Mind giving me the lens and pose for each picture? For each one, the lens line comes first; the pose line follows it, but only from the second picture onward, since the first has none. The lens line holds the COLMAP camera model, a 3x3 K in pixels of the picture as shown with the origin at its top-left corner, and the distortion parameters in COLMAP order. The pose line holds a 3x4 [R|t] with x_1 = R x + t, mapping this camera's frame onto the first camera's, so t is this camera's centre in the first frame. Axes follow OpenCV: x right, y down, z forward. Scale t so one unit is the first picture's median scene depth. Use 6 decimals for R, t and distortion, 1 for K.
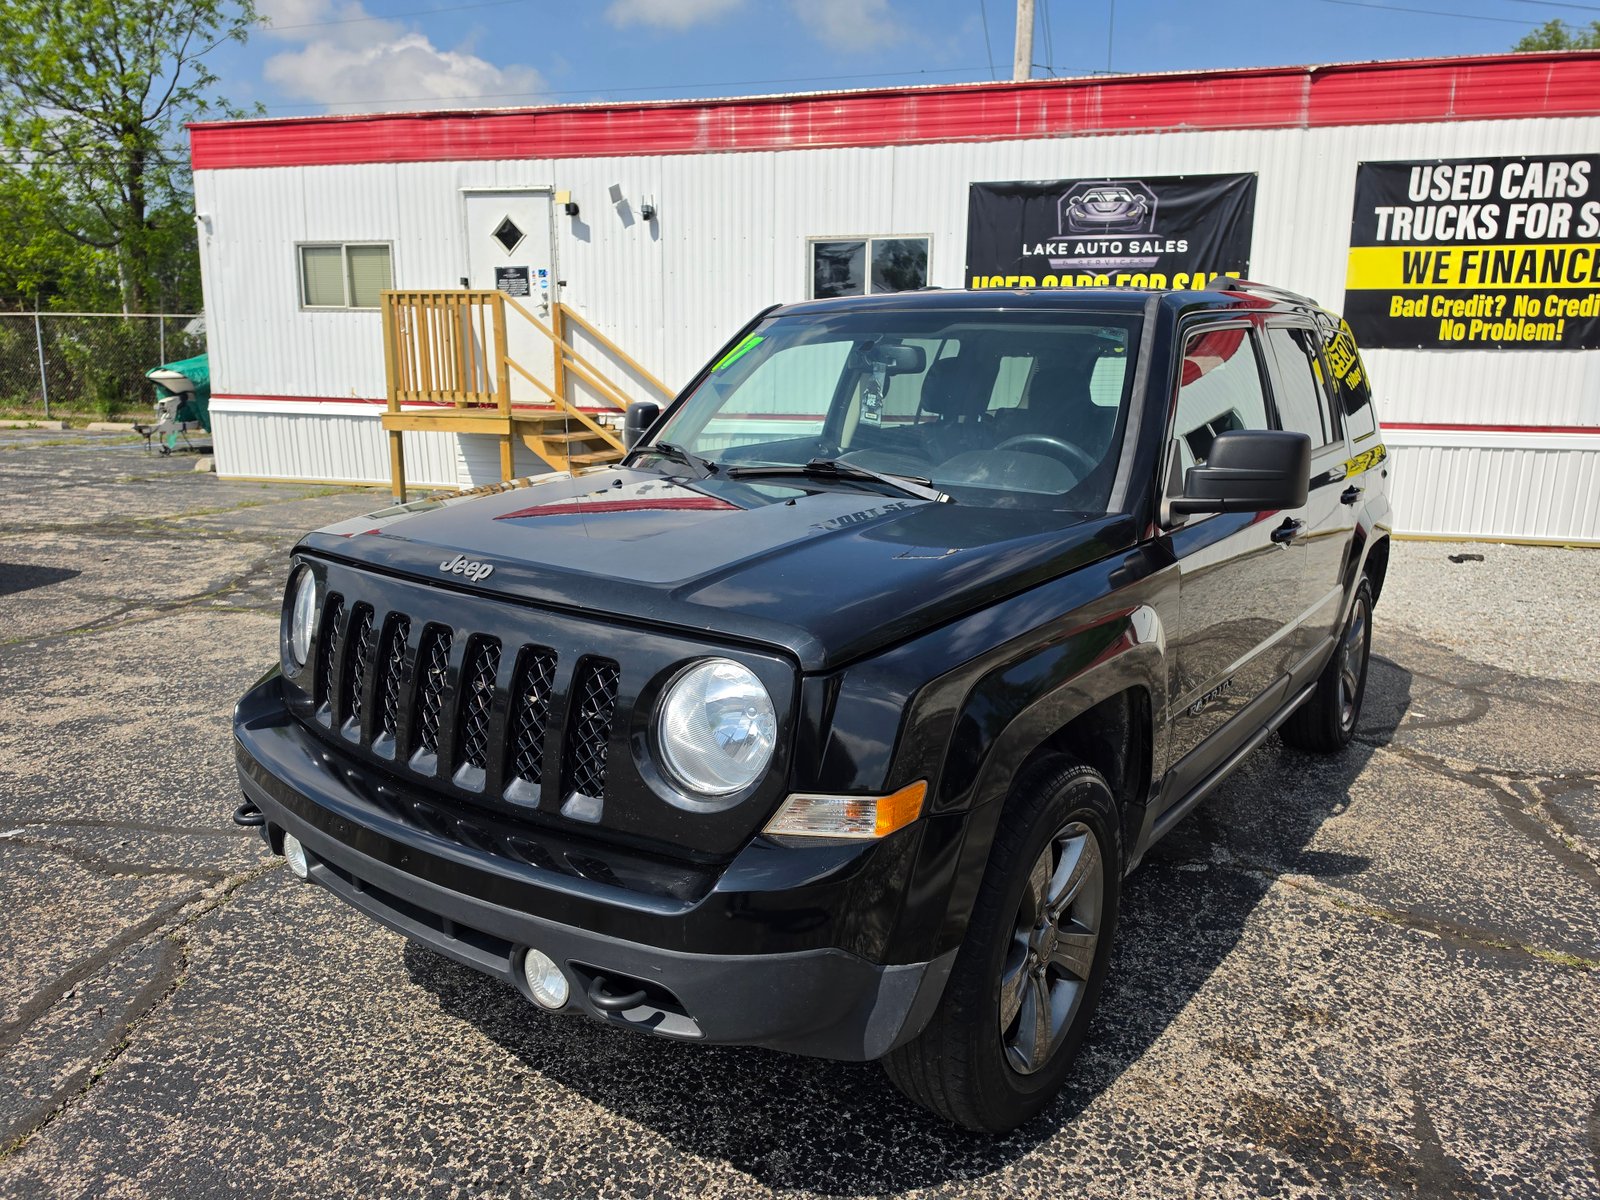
lens RADIAL K [[1116.5, 0, 802.6], [0, 1116.5, 611.5], [0, 0, 1]] dist [0.034397, -0.043002]
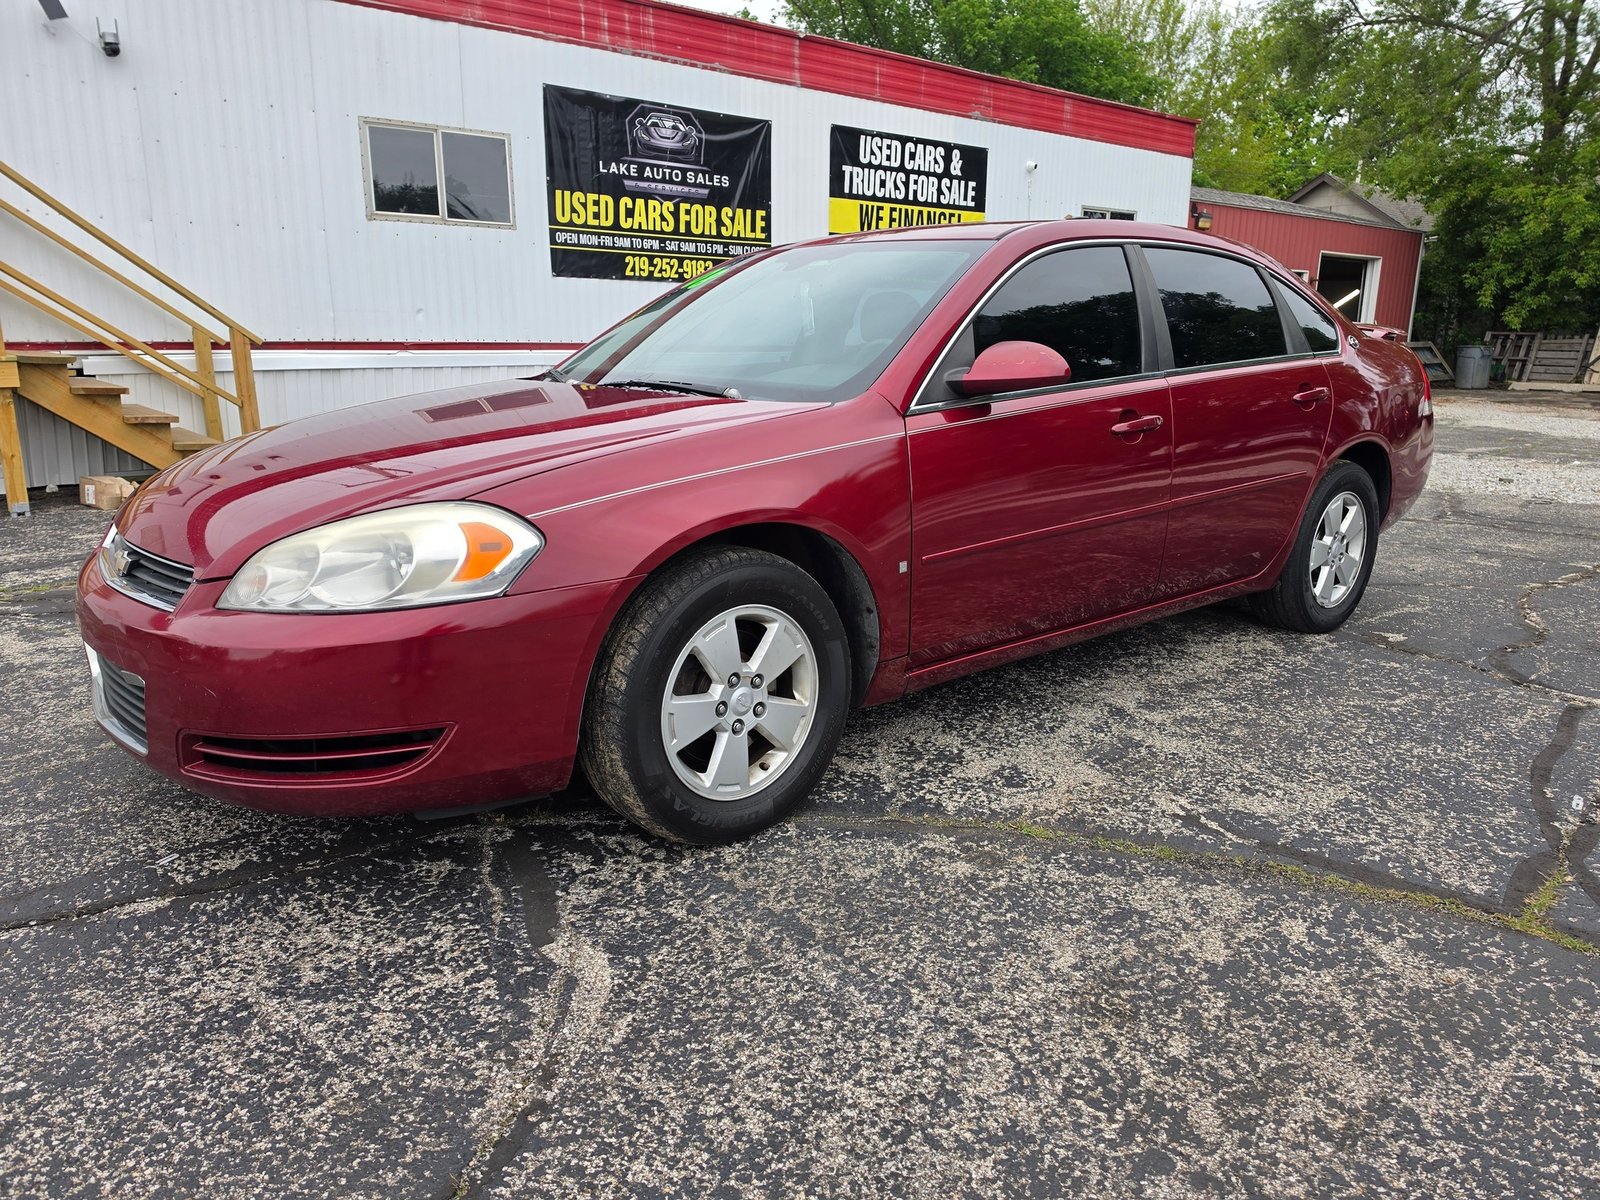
lens RADIAL K [[1116.5, 0, 803.6], [0, 1116.5, 616.3], [0, 0, 1]] dist [0.034397, -0.043002]
pose [[0.555776, -0.212624, 0.803682, -0.572168], [0.174028, 0.975077, 0.137622, -0.051569], [-0.812913, 0.063377, 0.578927, 0.337646]]
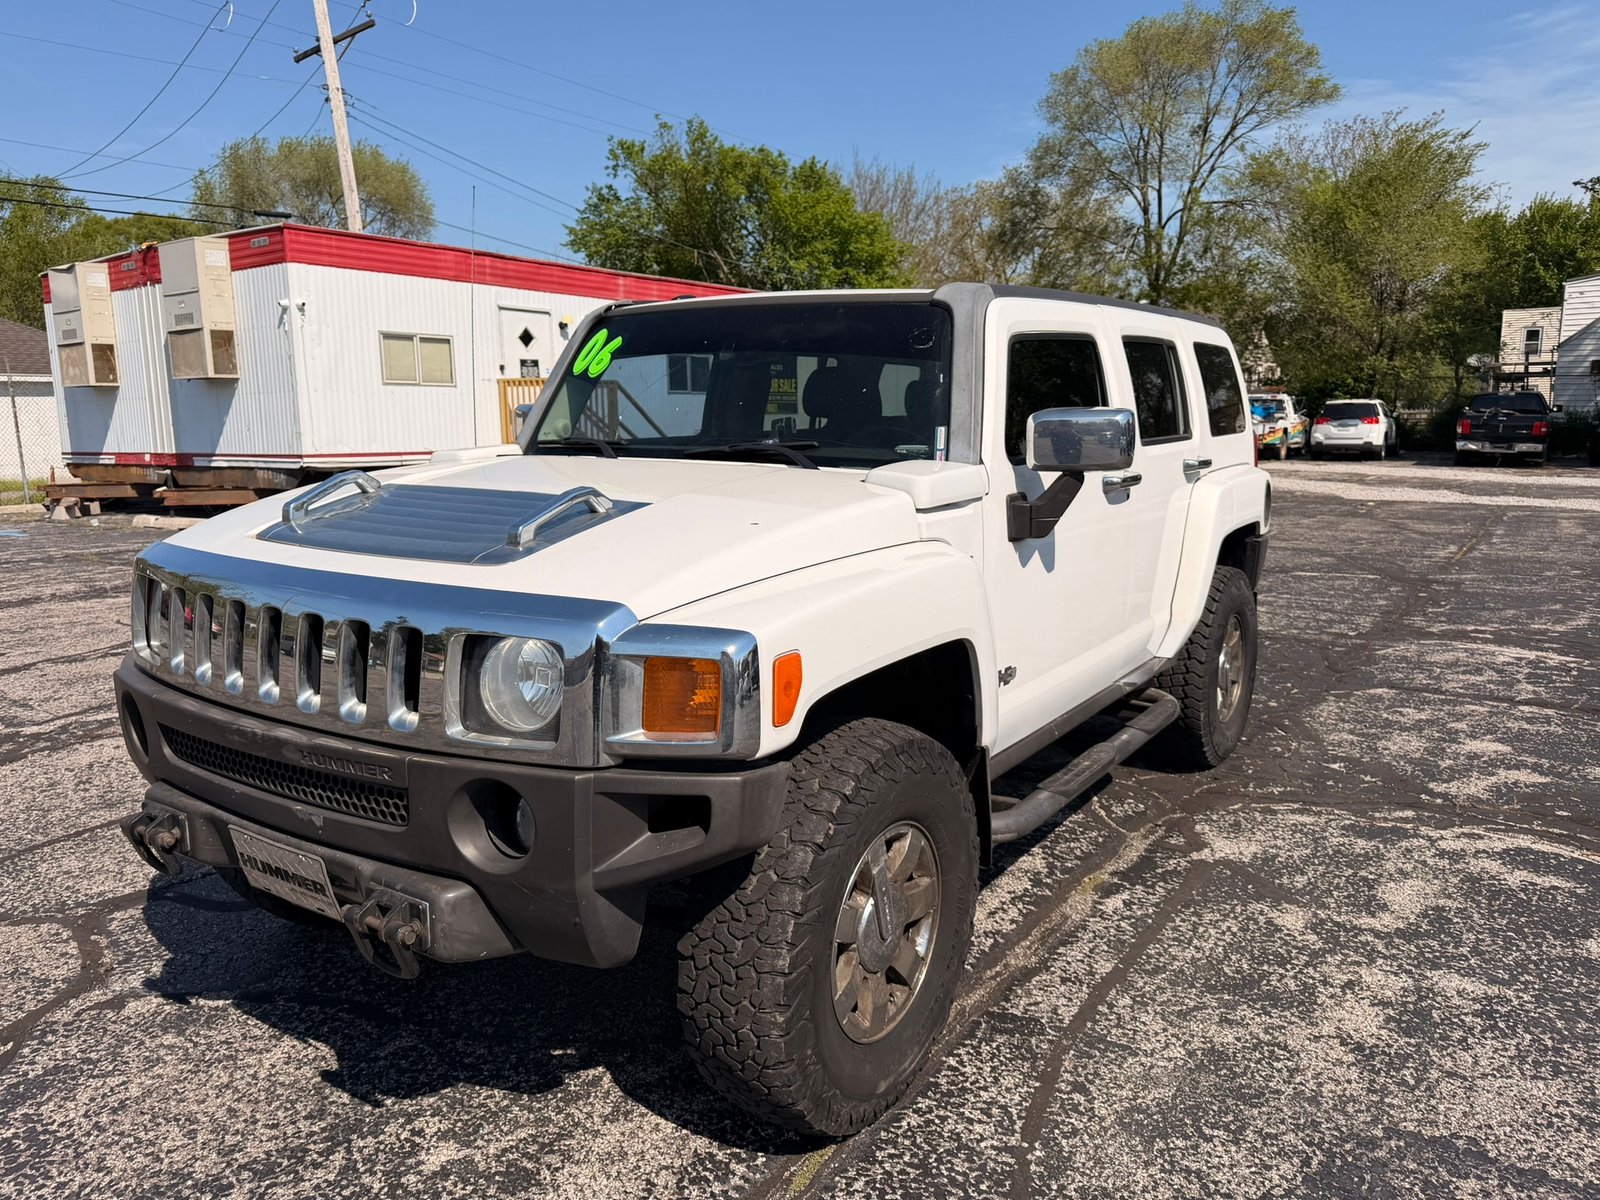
lens RADIAL K [[1116.5, 0, 809.1], [0, 1116.5, 631.3], [0, 0, 1]] dist [0.034397, -0.043002]
pose [[0.340319, -0.195002, 0.919868, -1.853985], [0.206774, 0.969834, 0.129095, -0.079044], [-0.917293, 0.146272, 0.370375, 0.170936]]
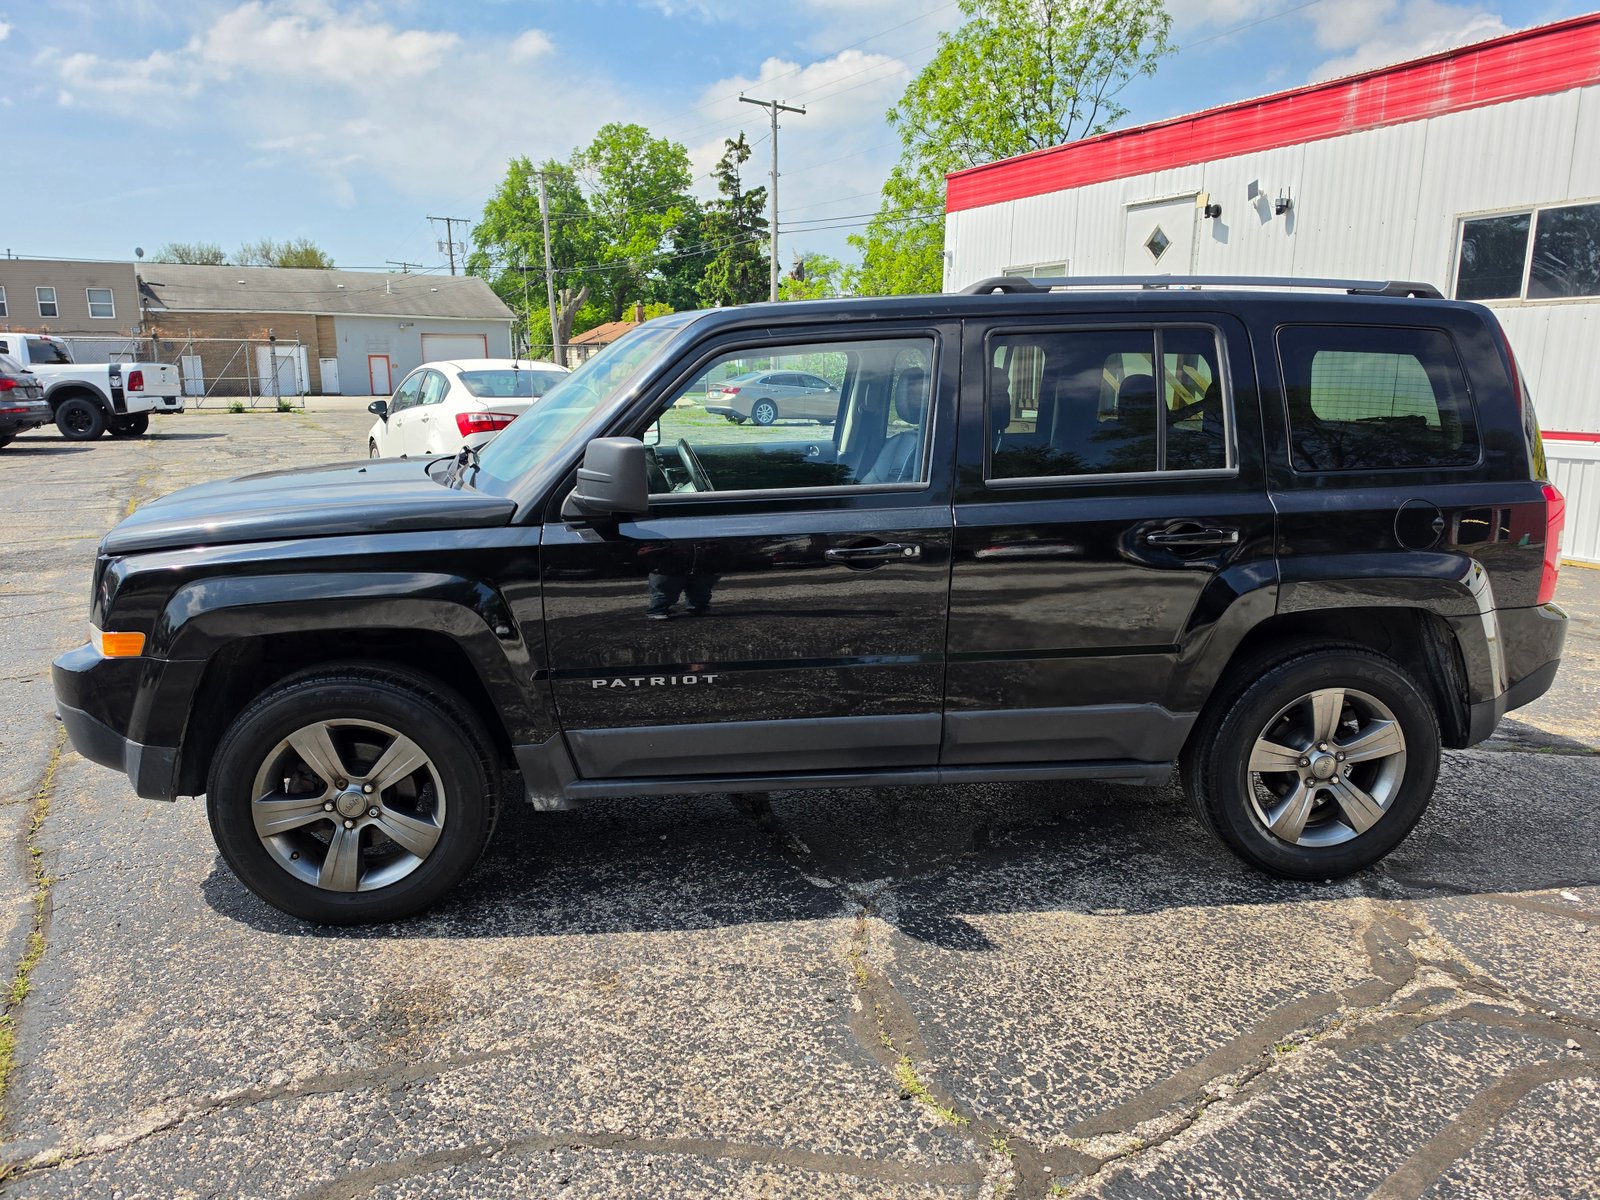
lens RADIAL K [[1116.5, 0, 774.8], [0, 1116.5, 609.7], [0, 0, 1]] dist [0.034397, -0.043002]
pose [[0.668887, 0.147150, -0.728654, 0.339601], [-0.152246, 0.986552, 0.059473, -0.021084], [0.727606, 0.071154, 0.682295, 0.094706]]
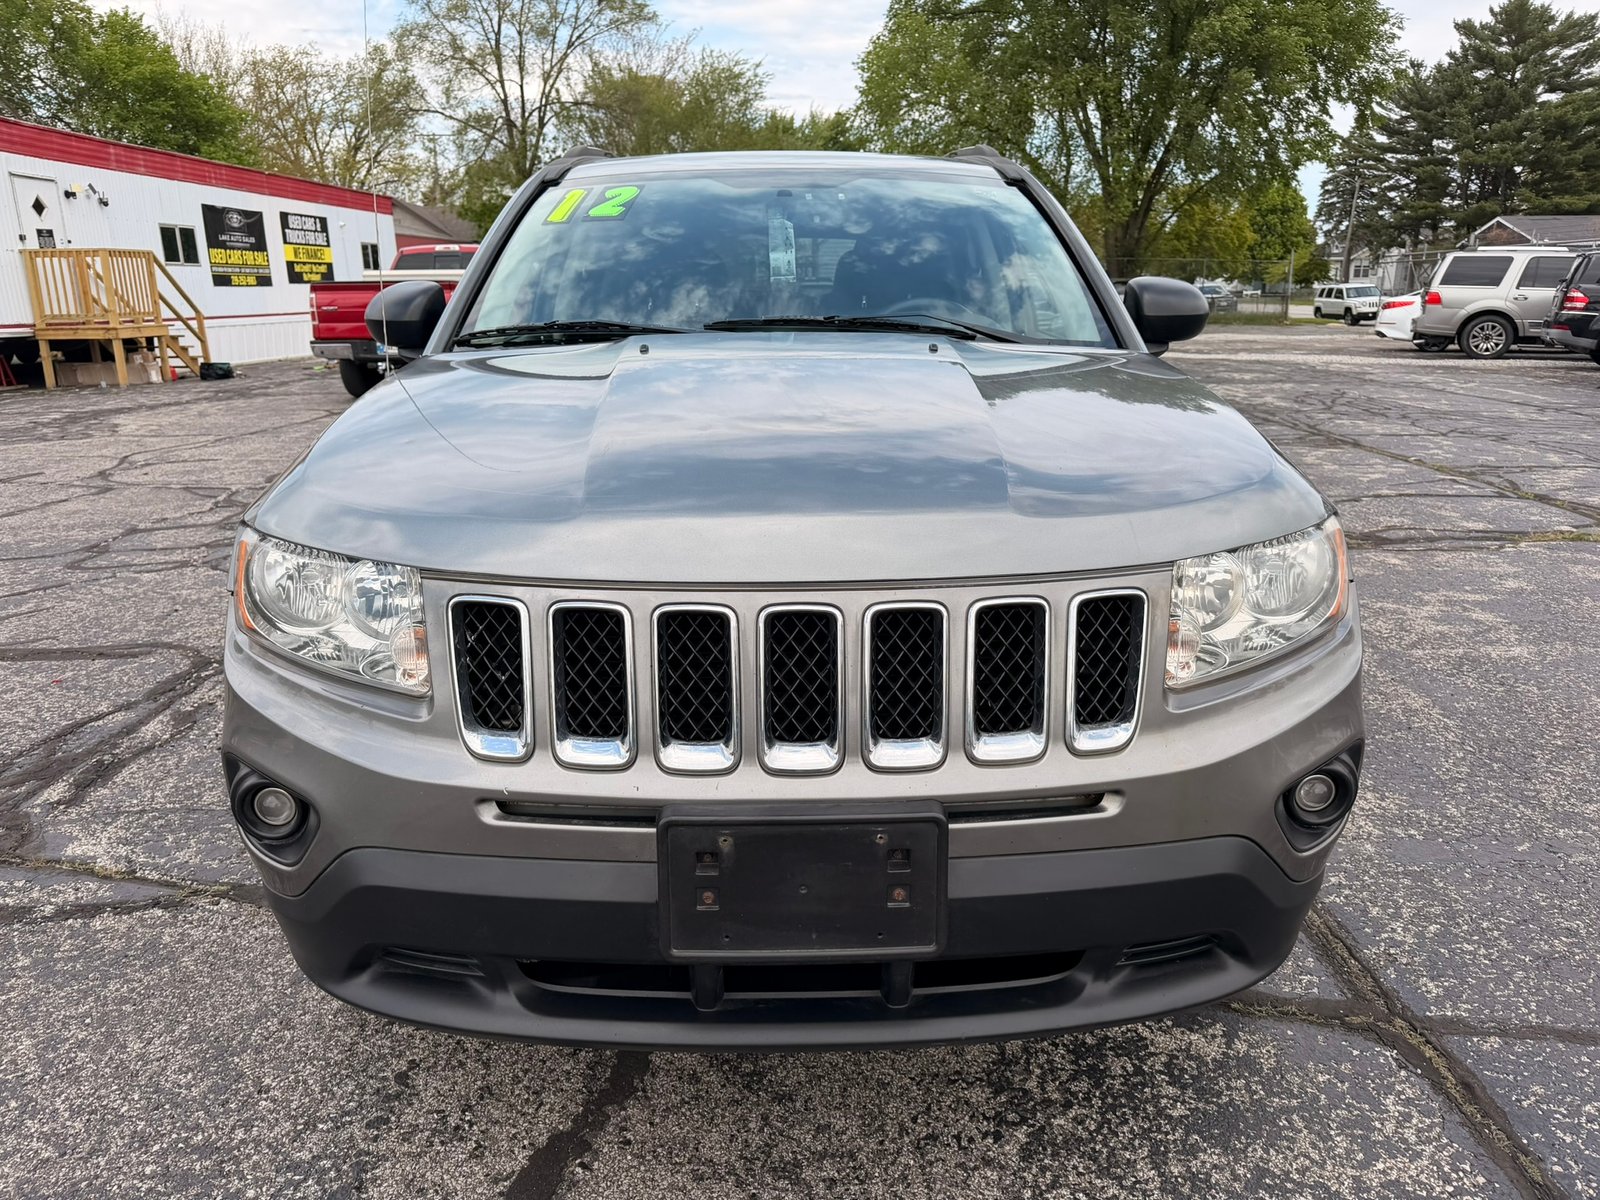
lens RADIAL K [[1116.5, 0, 796.2], [0, 1116.5, 610.5], [0, 0, 1]] dist [0.034397, -0.043002]
pose [[-0.237859, -0.277037, 0.930953, -2.344936], [0.207660, 0.921795, 0.327370, -0.141658], [-0.948842, 0.271190, -0.161728, 0.504503]]
